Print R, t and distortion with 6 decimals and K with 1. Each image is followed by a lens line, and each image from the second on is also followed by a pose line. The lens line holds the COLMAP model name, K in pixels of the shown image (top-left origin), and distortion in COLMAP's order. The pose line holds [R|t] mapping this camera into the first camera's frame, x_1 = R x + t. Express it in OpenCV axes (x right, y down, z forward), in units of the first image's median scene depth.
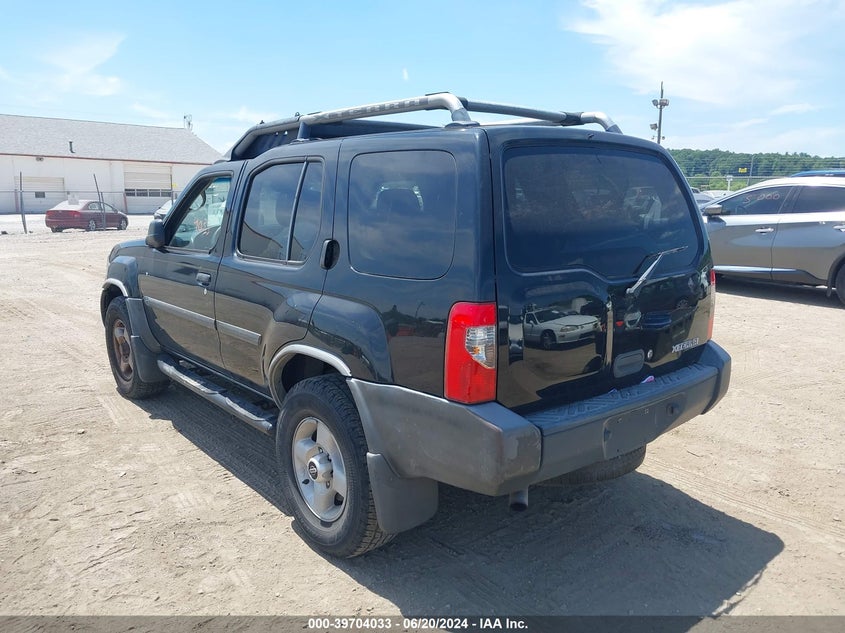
lens RADIAL K [[678.6, 0, 413.0], [0, 678.6, 316.0], [0, 0, 1]] dist [-0.011572, -0.008100]
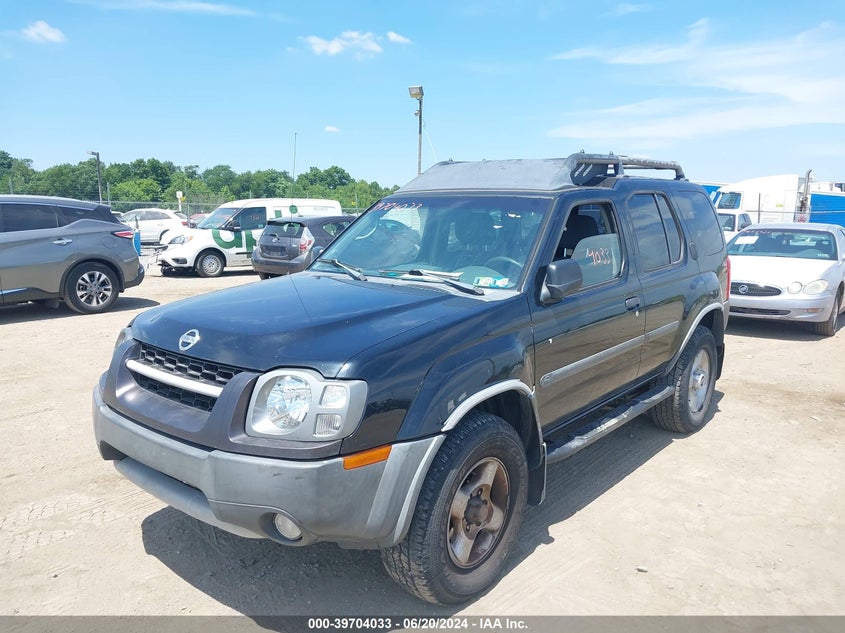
lens RADIAL K [[678.6, 0, 413.0], [0, 678.6, 316.0], [0, 0, 1]] dist [-0.011572, -0.008100]
pose [[-0.186095, -0.165951, 0.968416, -1.137822], [0.180835, 0.963010, 0.199774, -0.277045], [-0.965747, 0.212300, -0.149202, 1.346520]]
